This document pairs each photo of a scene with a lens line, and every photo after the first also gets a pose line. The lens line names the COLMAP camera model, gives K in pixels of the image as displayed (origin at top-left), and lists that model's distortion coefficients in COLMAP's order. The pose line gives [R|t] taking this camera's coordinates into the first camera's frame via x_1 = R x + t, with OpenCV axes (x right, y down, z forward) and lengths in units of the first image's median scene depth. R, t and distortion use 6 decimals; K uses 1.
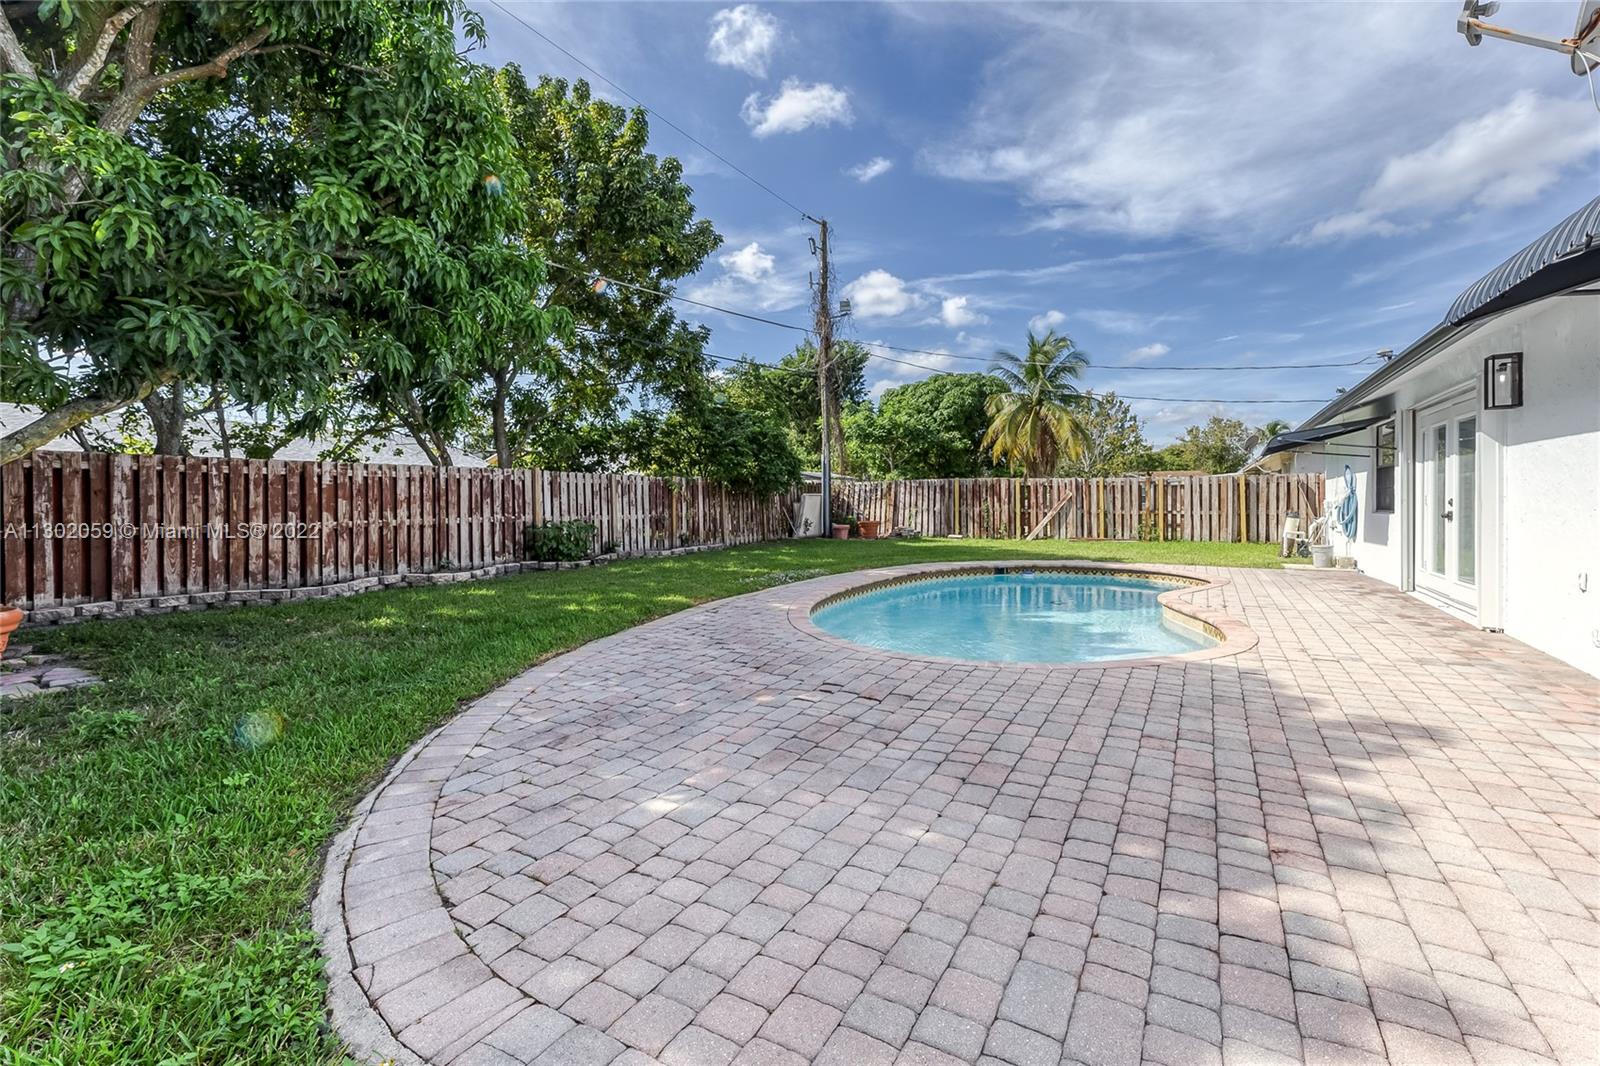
lens RADIAL K [[651.9, 0, 817.9], [0, 651.9, 505.6], [0, 0, 1]] dist [0.001153, 0.000039]
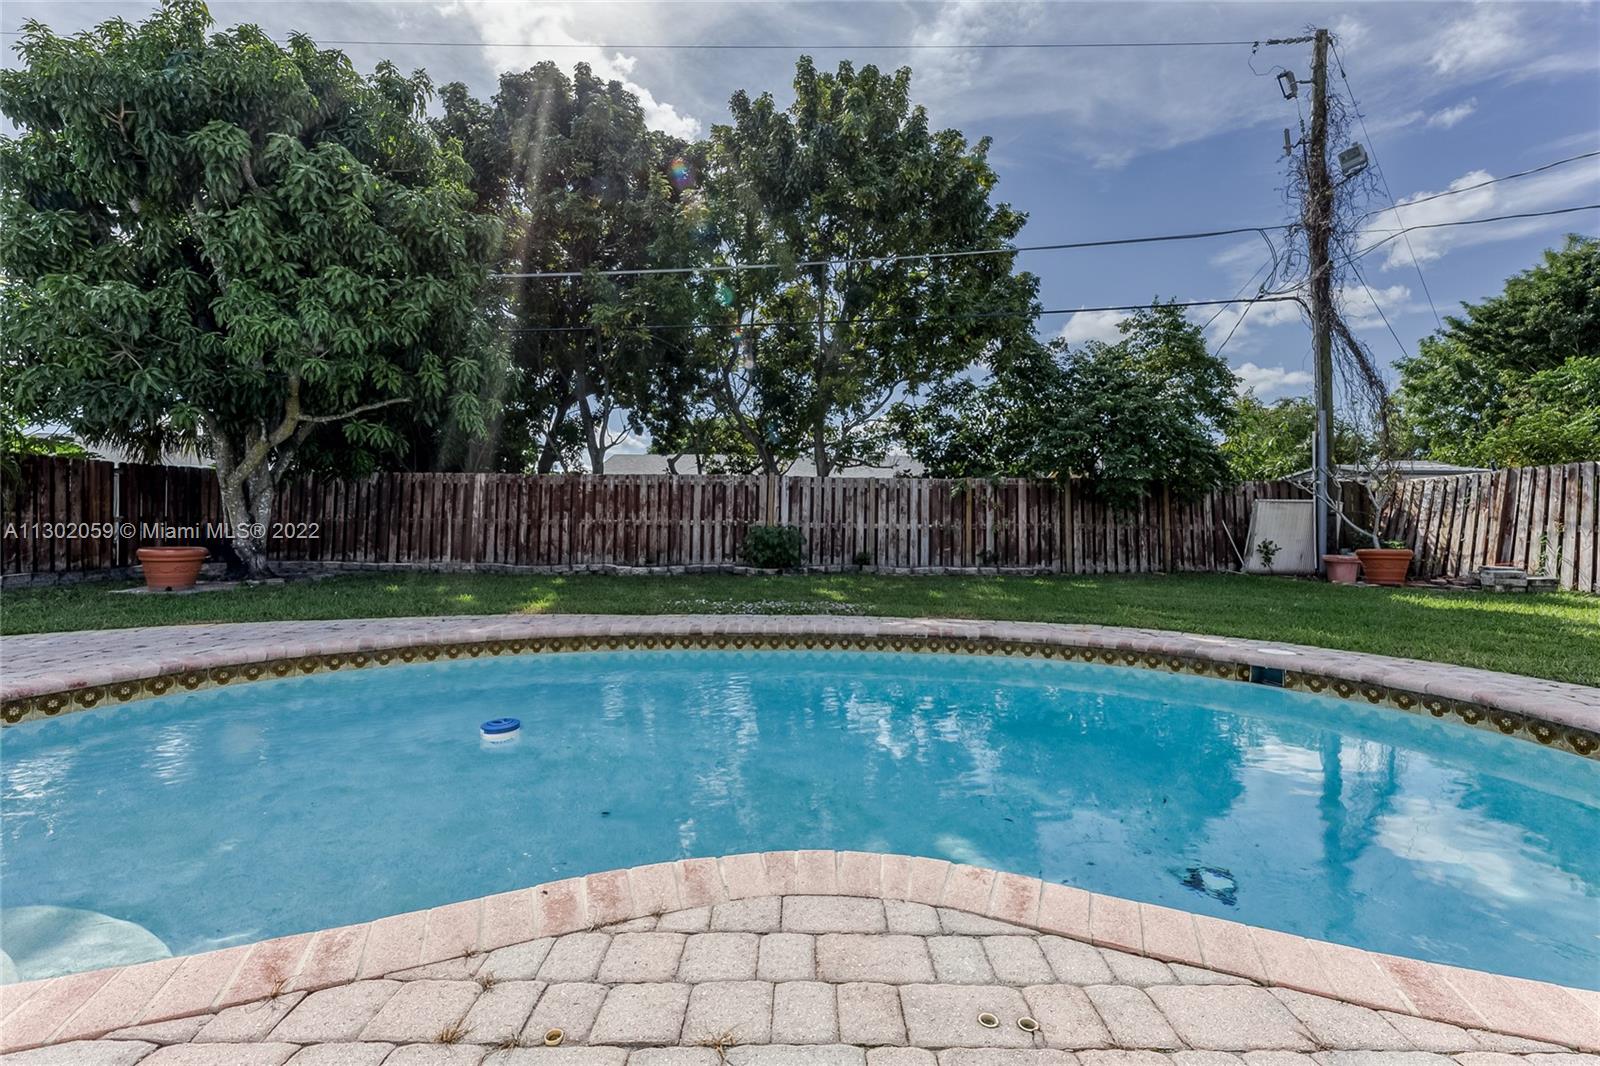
lens RADIAL K [[651.9, 0, 807.0], [0, 651.9, 499.9], [0, 0, 1]] dist [0.001153, 0.000039]
pose [[0.503397, -0.022072, -0.863773, 0.486285], [-0.018151, 0.999183, -0.036110, 0.019749], [0.863864, 0.033856, 0.502585, 0.582588]]
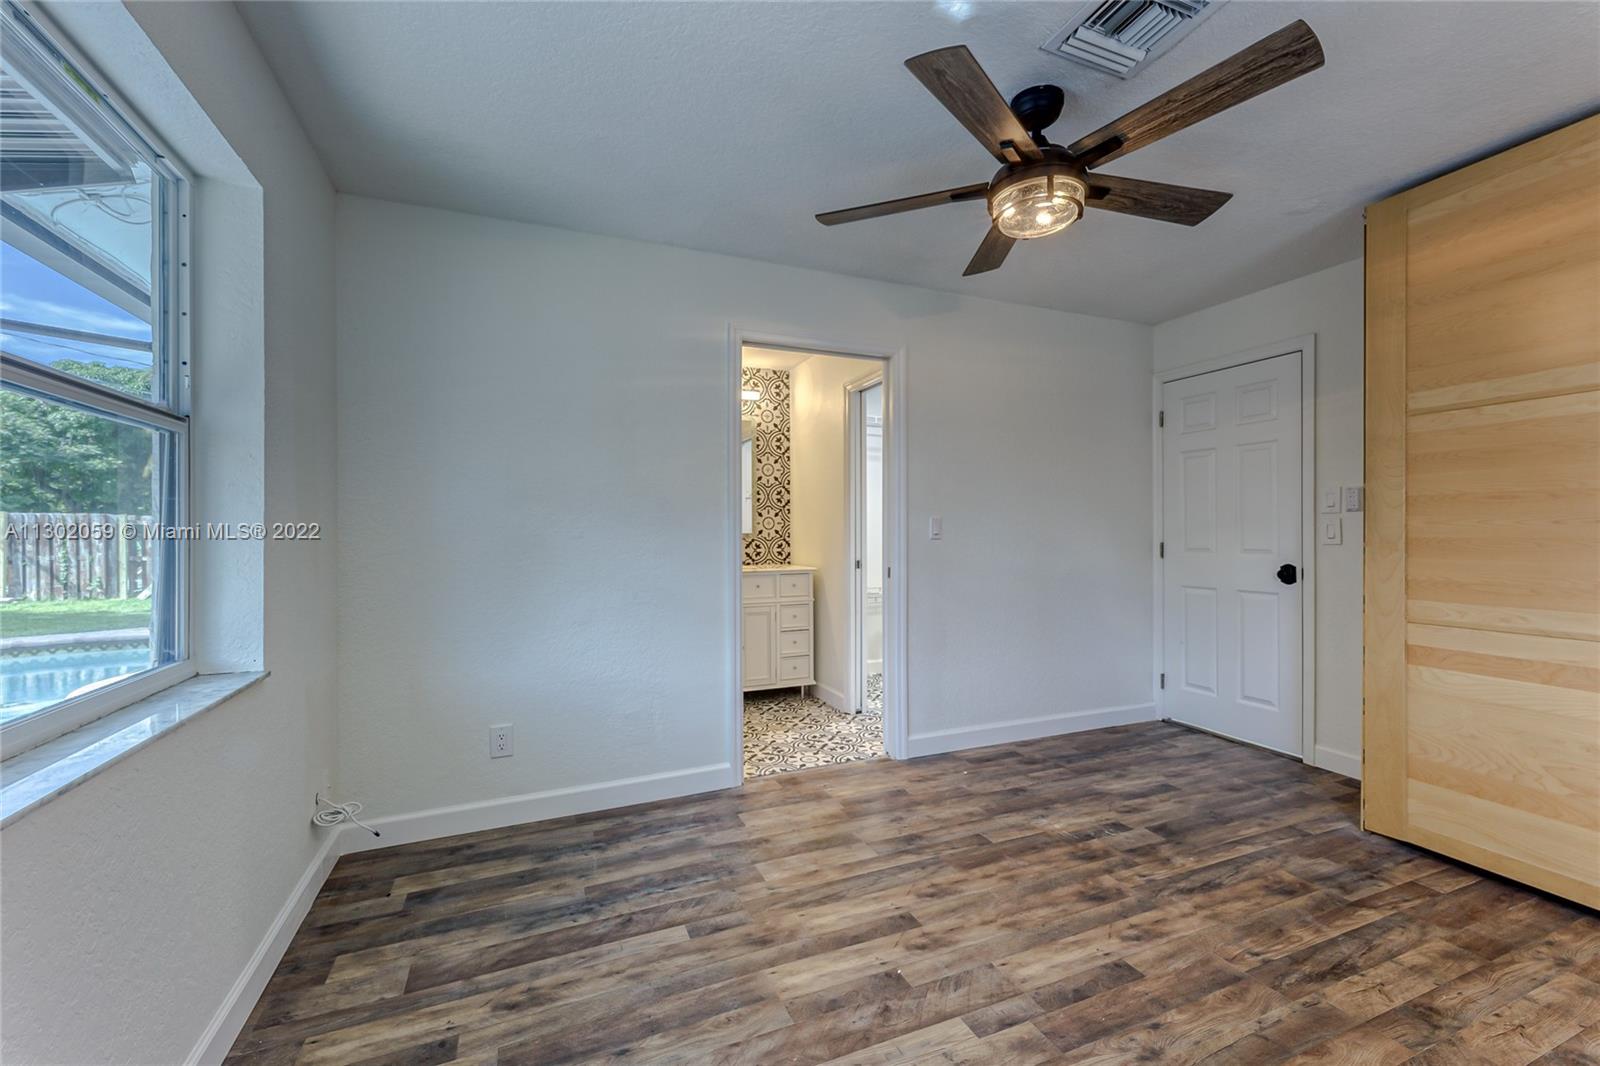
lens RADIAL K [[651.9, 0, 798.1], [0, 651.9, 538.3], [0, 0, 1]] dist [0.001153, 0.000039]
pose [[0.602508, 0.002616, 0.798108, 0.279571], [0.002967, 0.999980, -0.005518, -0.015678], [-0.798107, 0.005693, 0.602489, -0.080945]]
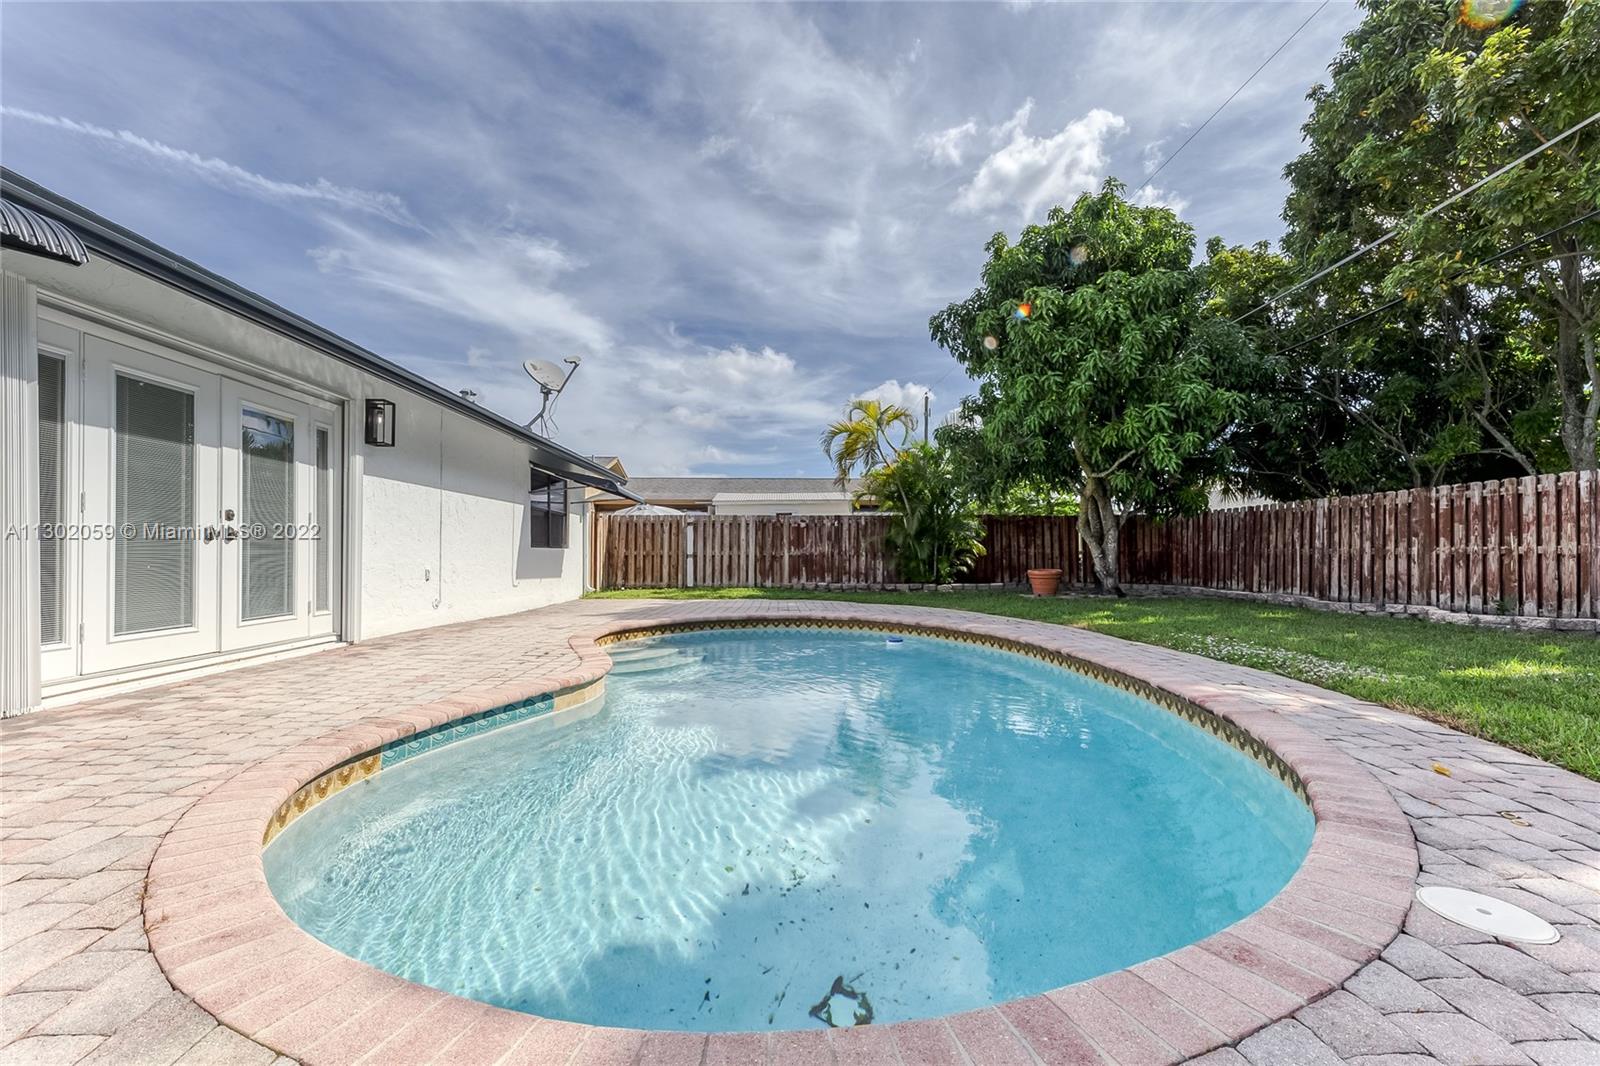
lens RADIAL K [[651.9, 0, 797.9], [0, 651.9, 548.4], [0, 0, 1]] dist [0.001153, 0.000039]
pose [[-0.852323, 0.003154, -0.523006, 0.467620], [0.002665, 0.999995, 0.001688, 0.018110], [0.523009, 0.000045, -0.852327, 1.072132]]
